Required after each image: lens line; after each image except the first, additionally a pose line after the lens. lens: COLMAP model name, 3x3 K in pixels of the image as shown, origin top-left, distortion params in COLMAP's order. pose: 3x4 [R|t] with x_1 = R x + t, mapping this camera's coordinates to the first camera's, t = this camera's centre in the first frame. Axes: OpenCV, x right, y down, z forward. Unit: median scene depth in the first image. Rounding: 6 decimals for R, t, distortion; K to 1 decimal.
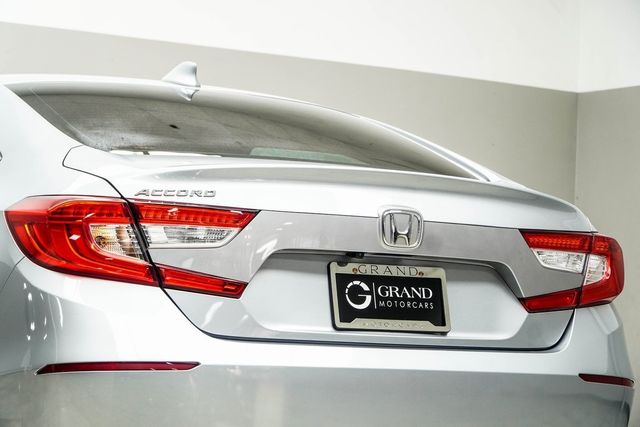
lens RADIAL K [[1821.5, 0, 321.2], [0, 1821.5, 211.5], [0, 0, 1]] dist [-0.363544, 0.000000]
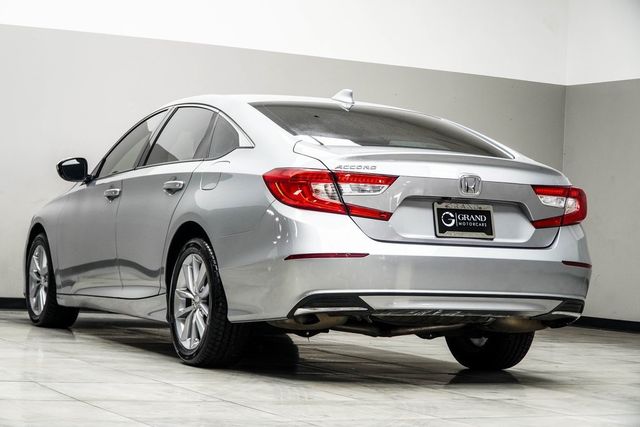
lens RADIAL K [[1279.4, 0, 319.6], [0, 1279.4, 216.6], [0, 0, 1]] dist [-0.252558, 0.000000]
pose [[0.998662, 0.002578, -0.051639, -0.045660], [-0.000035, 0.998790, 0.049186, -0.023569], [0.051703, -0.049118, 0.997454, -0.360964]]
